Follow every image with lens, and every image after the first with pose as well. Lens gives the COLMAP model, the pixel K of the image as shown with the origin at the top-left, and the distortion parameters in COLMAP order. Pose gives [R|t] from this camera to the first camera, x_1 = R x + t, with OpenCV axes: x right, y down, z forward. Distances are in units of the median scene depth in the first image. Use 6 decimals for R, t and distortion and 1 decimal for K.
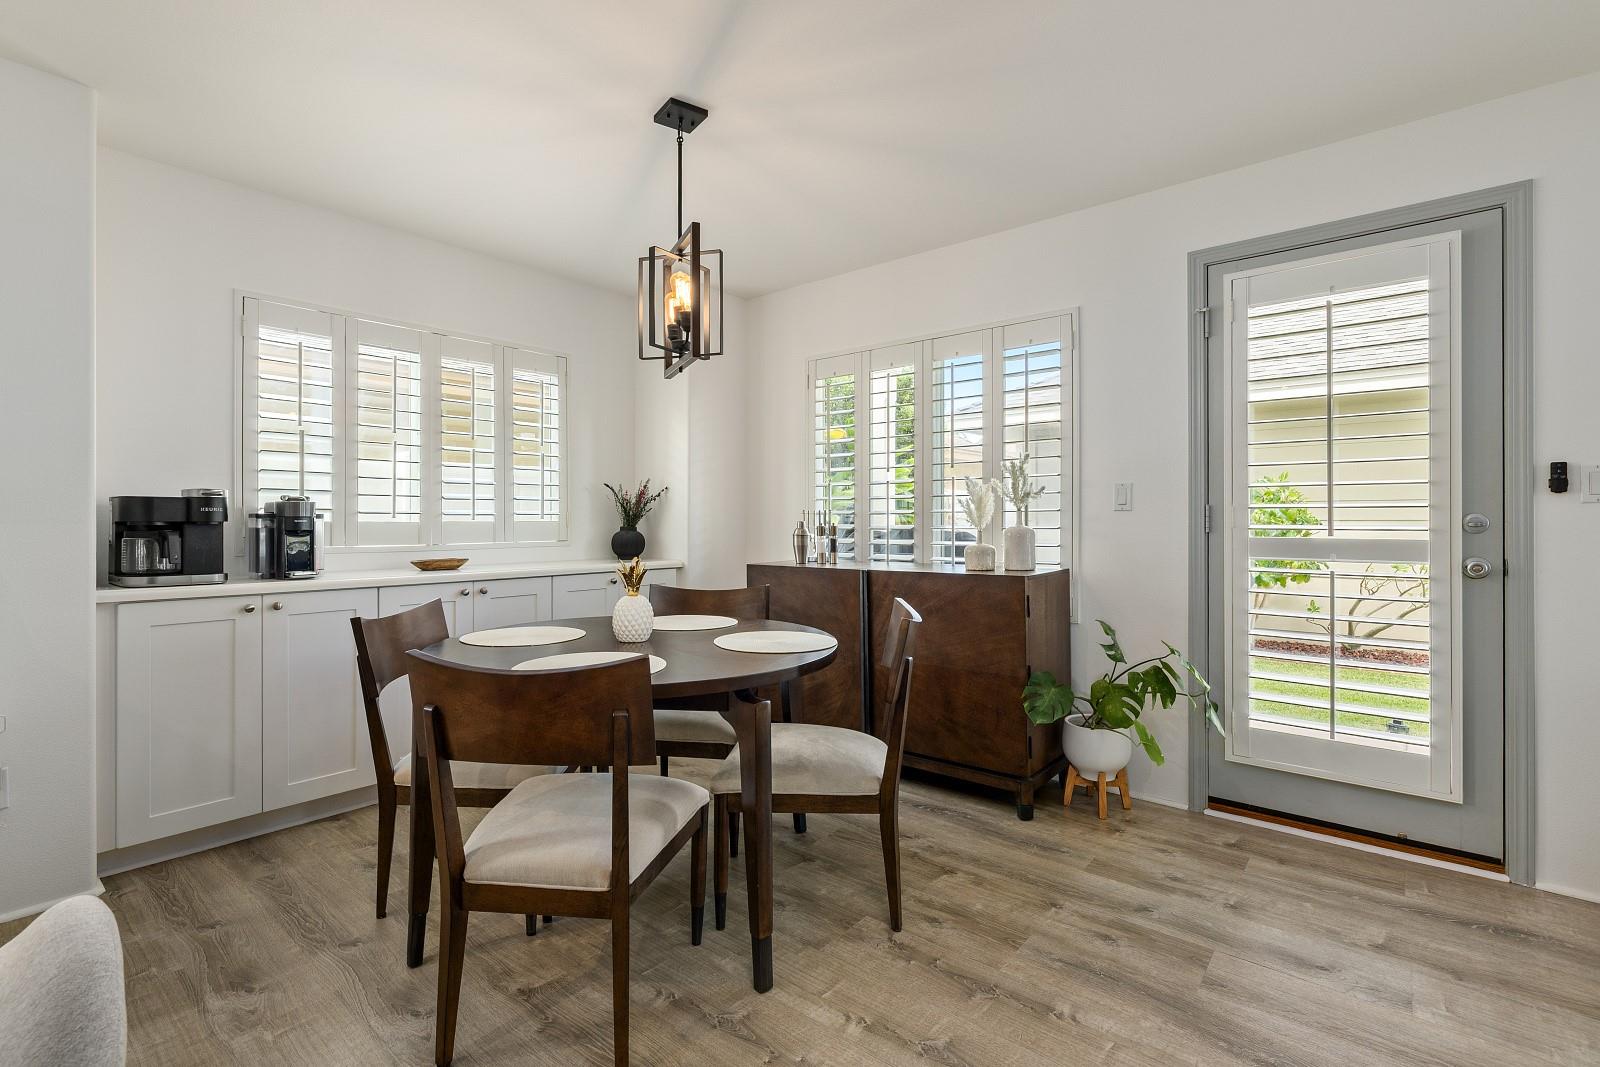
lens RADIAL K [[715.0, 0, 805.1], [0, 715.0, 522.8], [0, 0, 1]] dist [-0.008896, 0.002494]
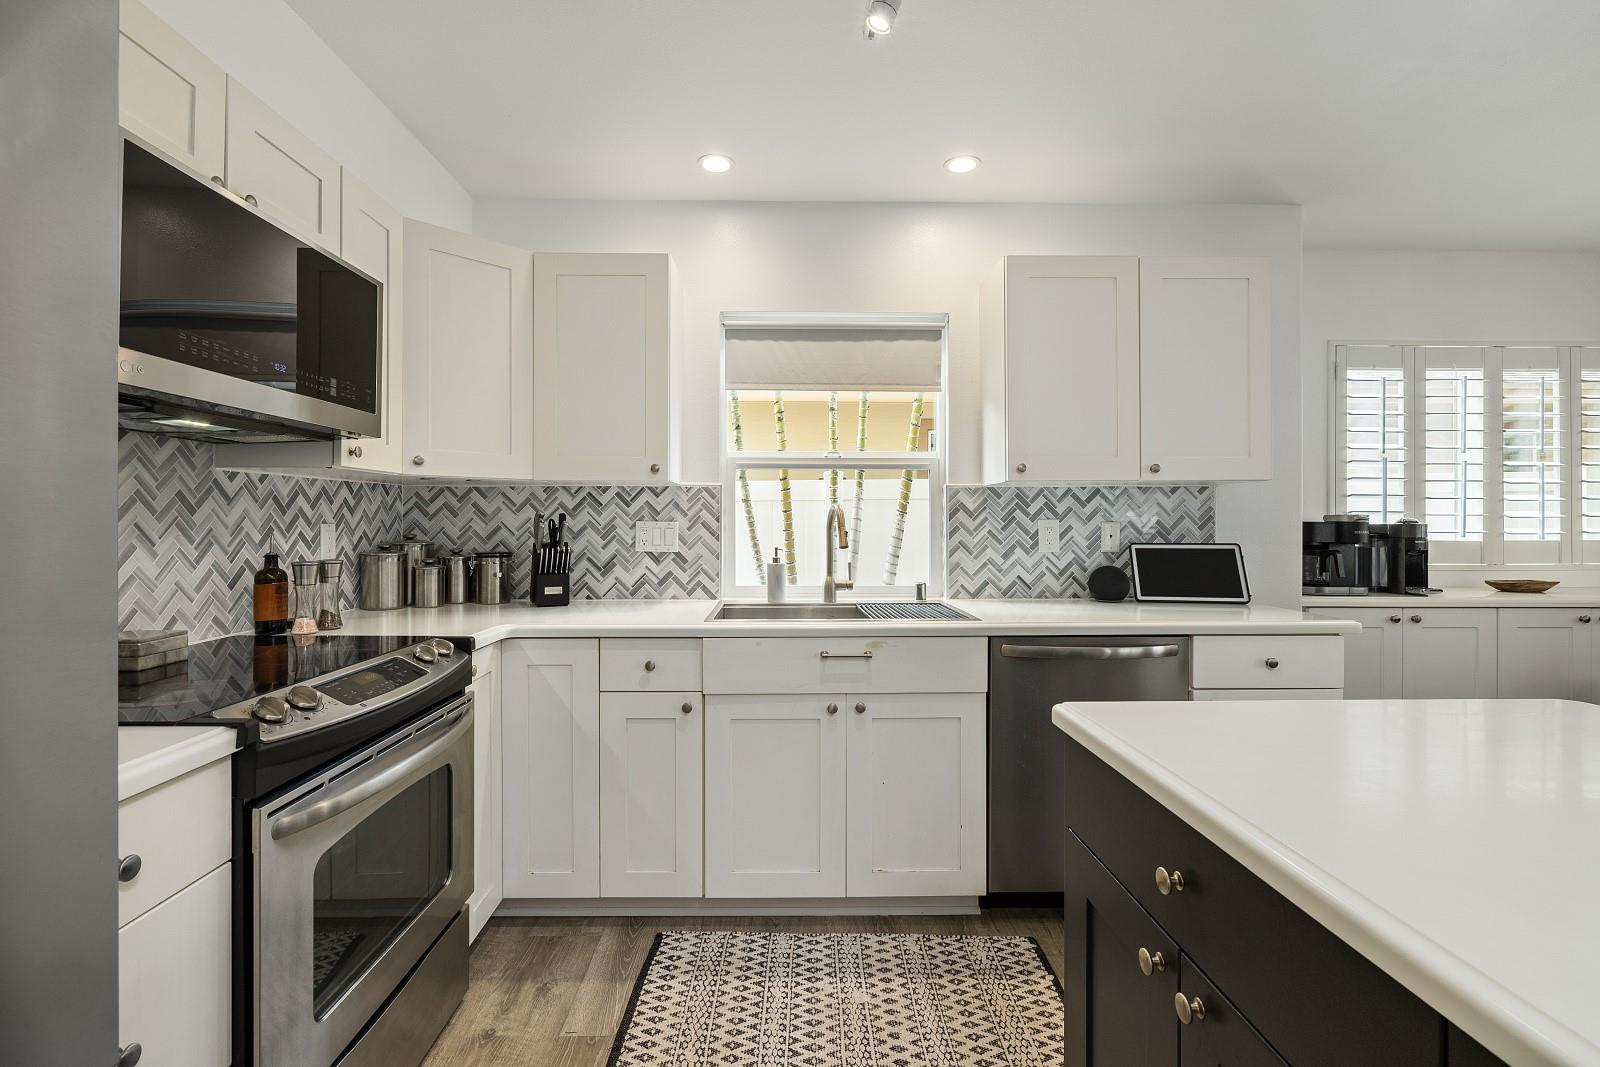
lens RADIAL K [[715.0, 0, 786.6], [0, 715.0, 518.4], [0, 0, 1]] dist [-0.008896, 0.002494]
pose [[0.649156, -0.000422, -0.760655, -0.486962], [-0.005622, 0.999970, -0.005353, -0.025682], [0.760634, 0.007751, 0.649135, -0.423079]]
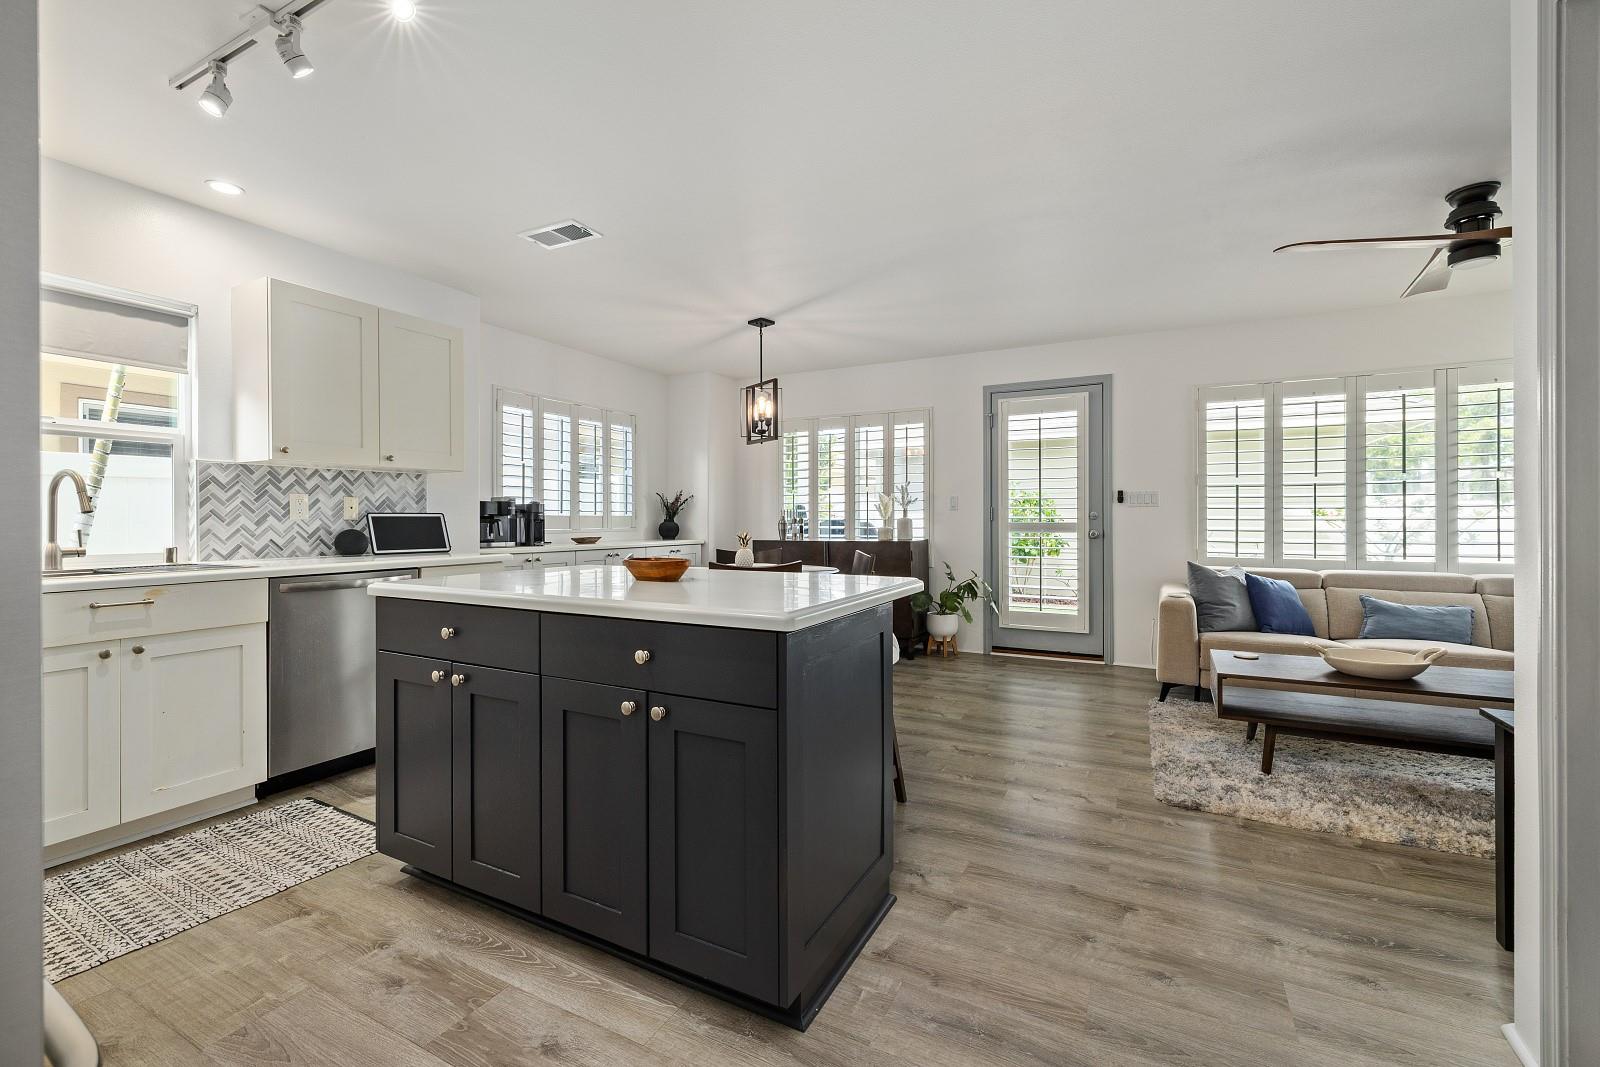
lens RADIAL K [[687.5, 0, 803.0], [0, 687.5, 522.4], [0, 0, 1]] dist [0.001761, 0.000642]
pose [[0.975473, -0.001350, 0.220115, -0.418548], [0.001497, 0.999999, -0.000499, 0.019176], [-0.220114, 0.000816, 0.975474, -0.844344]]
